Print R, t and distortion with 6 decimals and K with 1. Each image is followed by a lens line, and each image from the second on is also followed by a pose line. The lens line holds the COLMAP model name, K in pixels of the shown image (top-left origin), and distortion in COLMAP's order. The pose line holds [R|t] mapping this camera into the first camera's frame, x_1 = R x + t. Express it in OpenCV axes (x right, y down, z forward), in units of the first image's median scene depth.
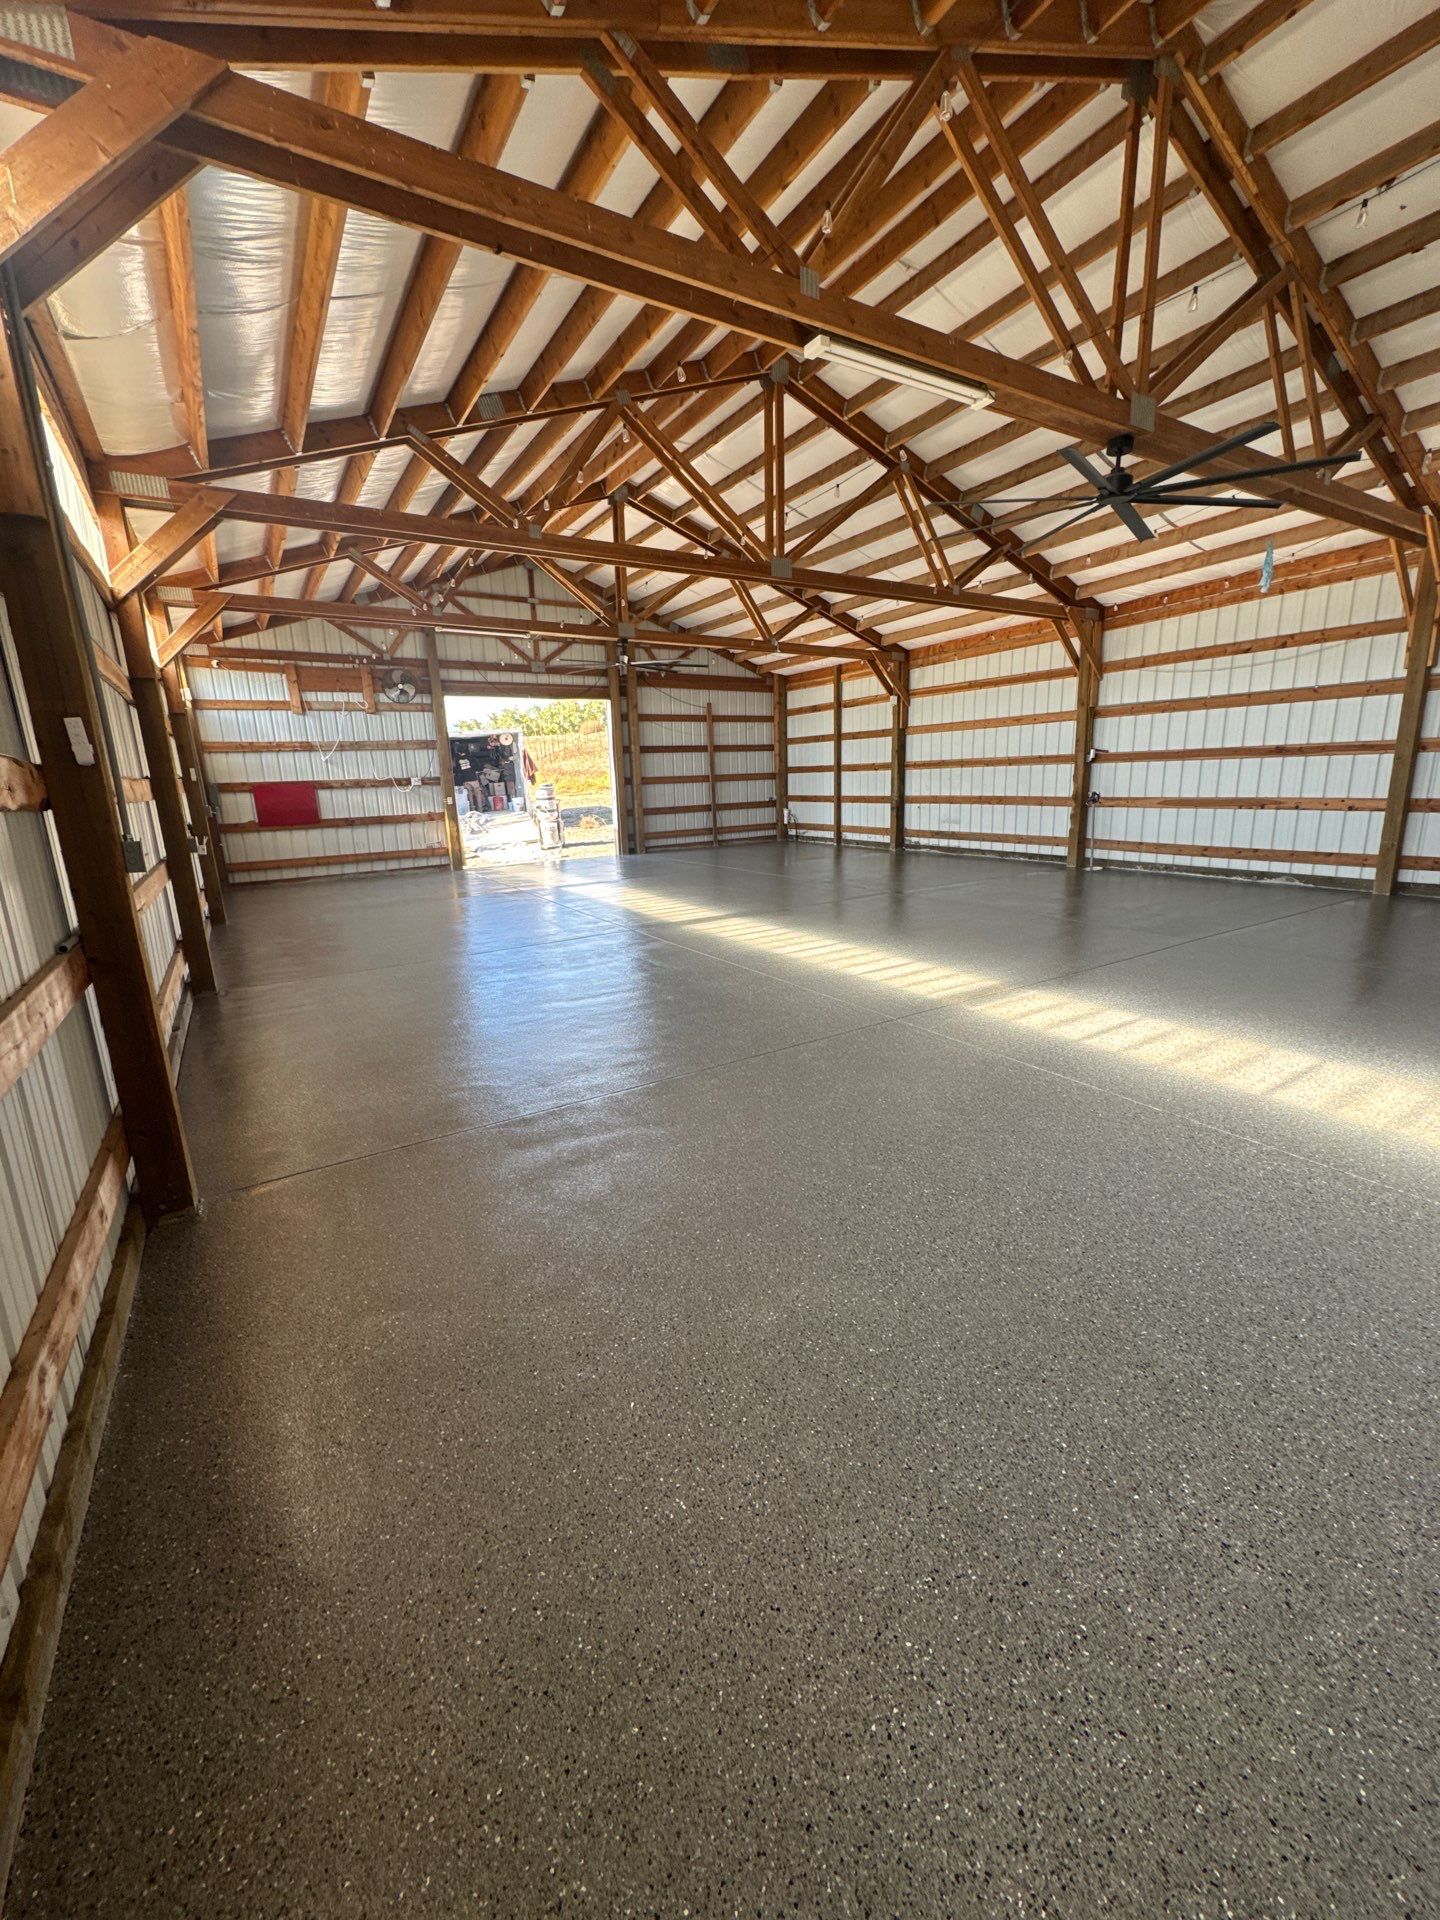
lens RADIAL K [[762.5, 0, 718.1], [0, 762.5, 959.0], [0, 0, 1]] dist [-0.002147, -0.000258]
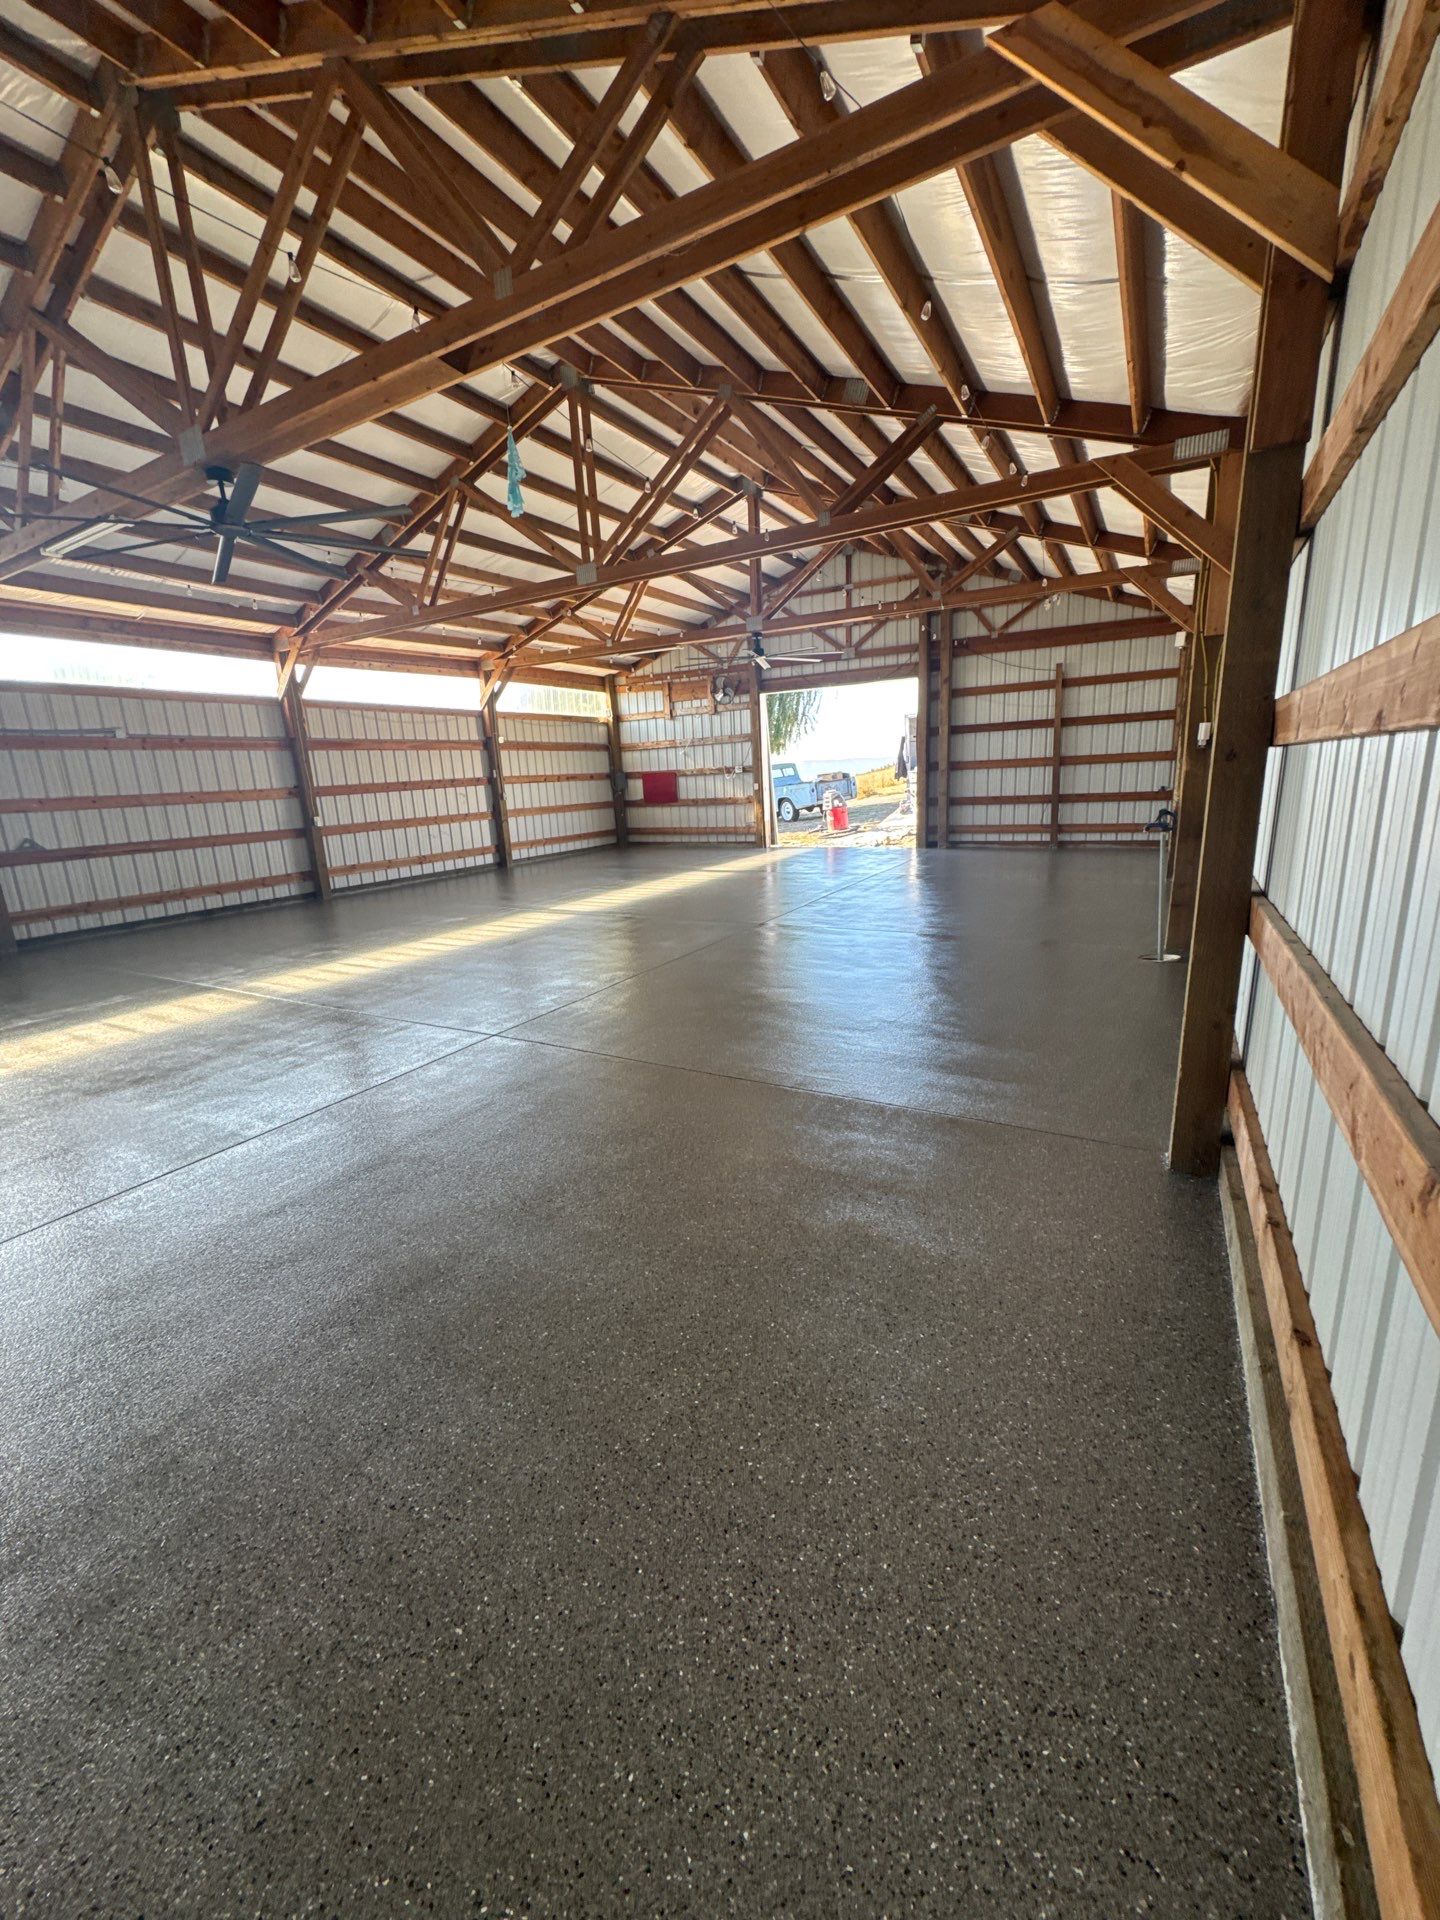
lens RADIAL K [[753.4, 0, 720.0], [0, 753.4, 960.0], [0, 0, 1]] dist [-0.011339, 0.000182]
pose [[0.473097, 0.220608, -0.852943, 0.585511], [-0.174716, 0.972406, 0.154598, -0.108398], [0.863512, 0.075883, 0.498586, 0.371153]]
